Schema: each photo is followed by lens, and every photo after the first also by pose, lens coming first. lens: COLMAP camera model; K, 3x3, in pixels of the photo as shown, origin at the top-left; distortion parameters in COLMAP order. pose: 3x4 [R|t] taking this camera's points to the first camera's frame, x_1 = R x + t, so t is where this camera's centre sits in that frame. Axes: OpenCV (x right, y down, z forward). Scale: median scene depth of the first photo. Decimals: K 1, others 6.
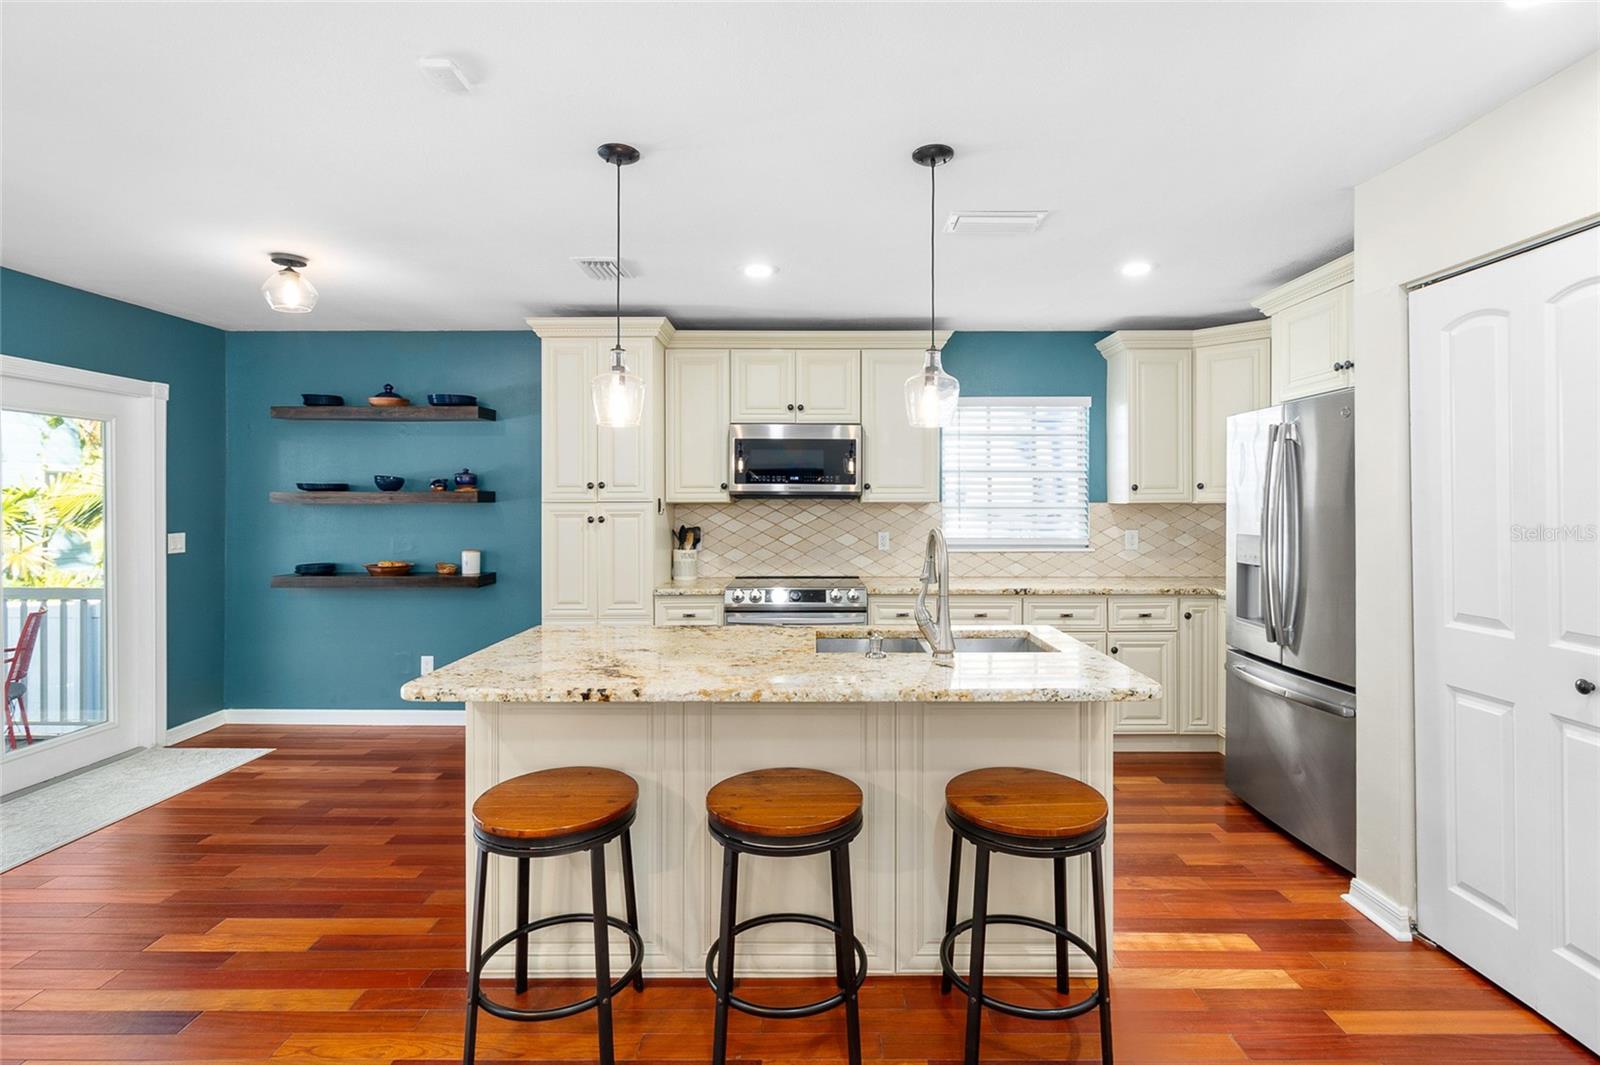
lens RADIAL K [[752.0, 0, 807.5], [0, 752.0, 509.0], [0, 0, 1]] dist [0.003678, -0.000234]
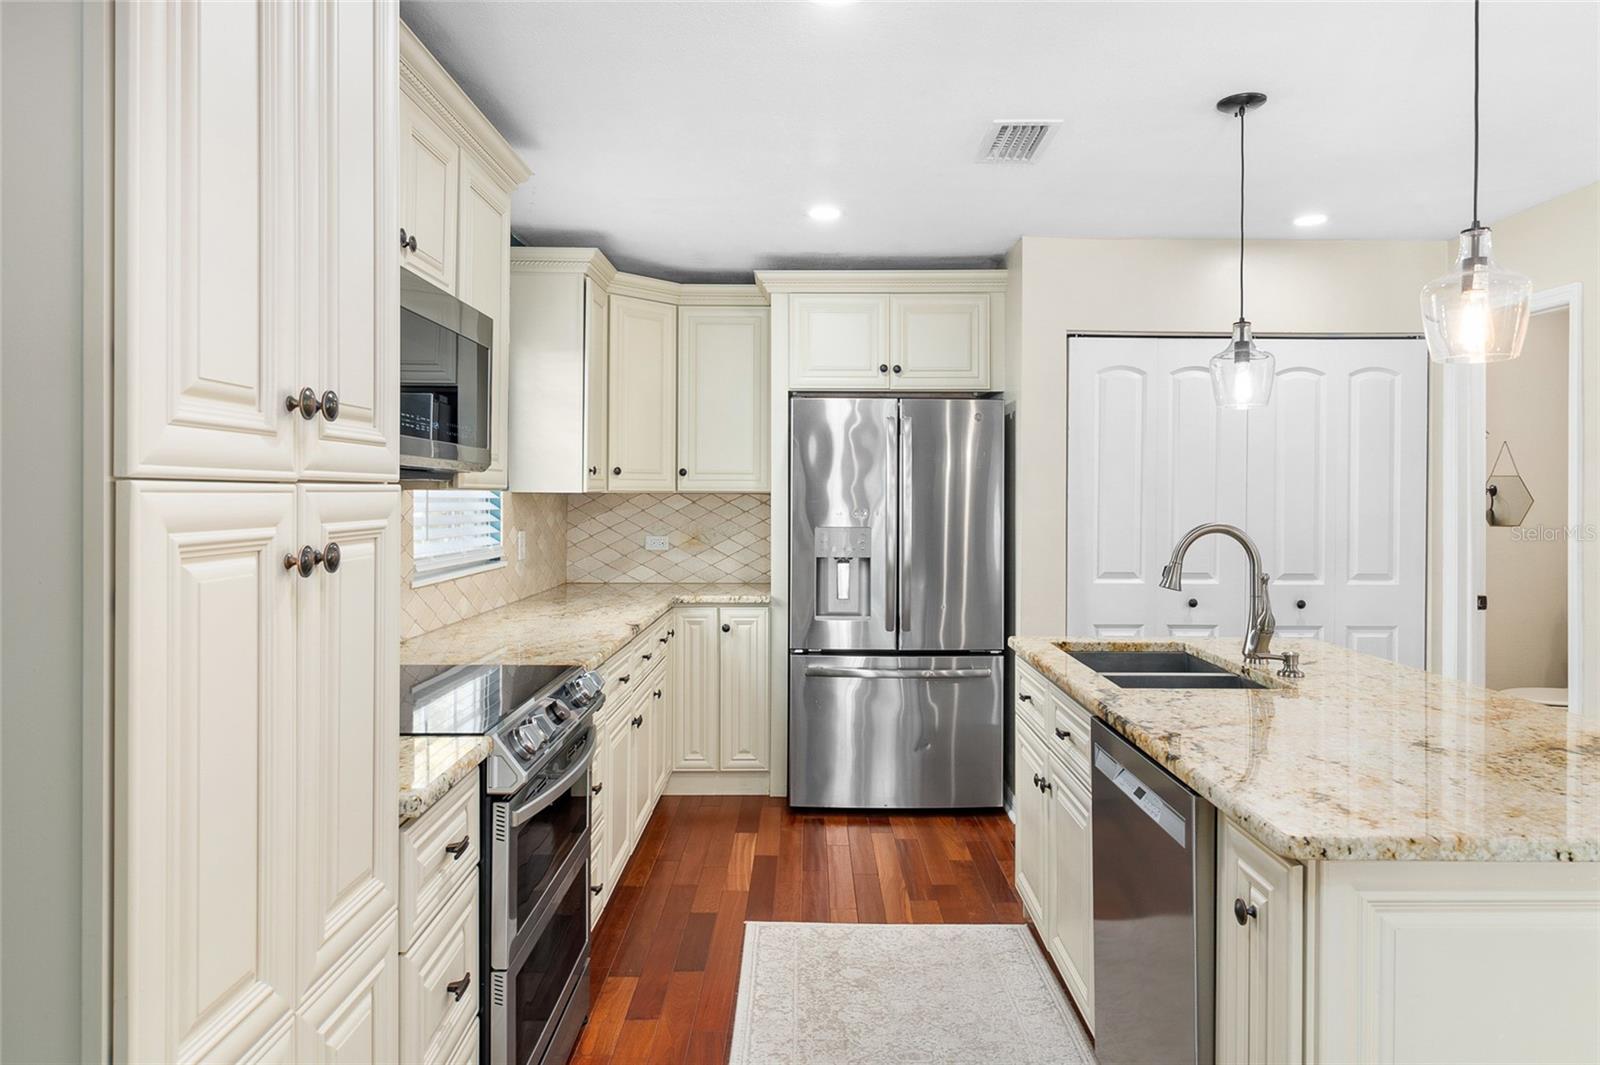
lens RADIAL K [[1025.2, 0, 797.9], [0, 1025.2, 502.1], [0, 0, 1]] dist [0.003771, -0.000617]
pose [[-0.018951, -0.005938, 0.999803, -0.540616], [0.001383, 0.999981, 0.005965, -0.004090], [-0.999819, 0.001496, -0.018943, 0.810587]]
